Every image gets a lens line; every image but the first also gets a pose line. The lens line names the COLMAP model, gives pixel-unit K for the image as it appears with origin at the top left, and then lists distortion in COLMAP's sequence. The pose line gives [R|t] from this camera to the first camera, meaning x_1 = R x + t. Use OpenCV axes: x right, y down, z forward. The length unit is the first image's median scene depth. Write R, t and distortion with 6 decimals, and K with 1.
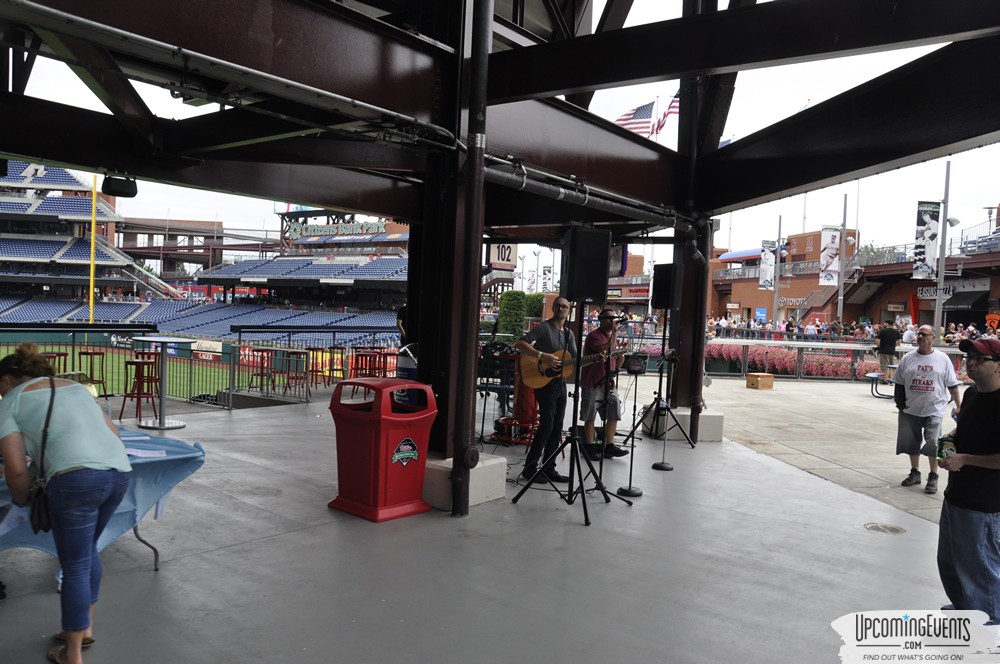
lens RADIAL K [[792.2, 0, 500.0], [0, 792.2, 332.0], [0, 0, 1]] dist [-0.057848, 0.006218]
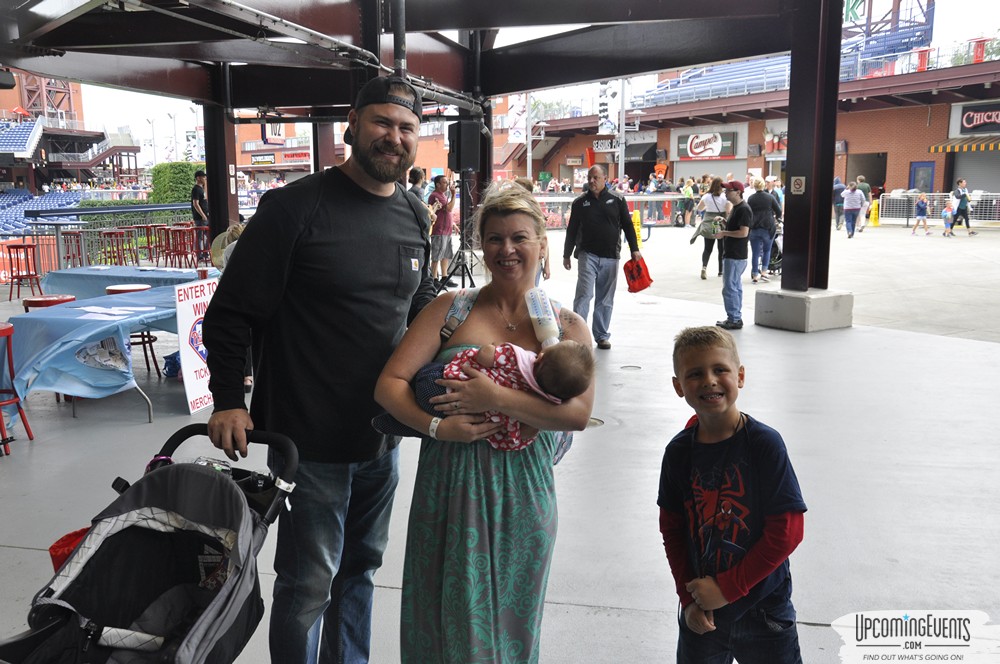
lens RADIAL K [[920.0, 0, 500.0], [0, 920.0, 332.0], [0, 0, 1]] dist [-0.001526, 0.003482]
pose [[0.916788, -0.115244, 0.382386, -0.124707], [0.060976, 0.986627, 0.151159, 0.001918], [-0.394693, -0.115265, 0.911555, -0.157508]]
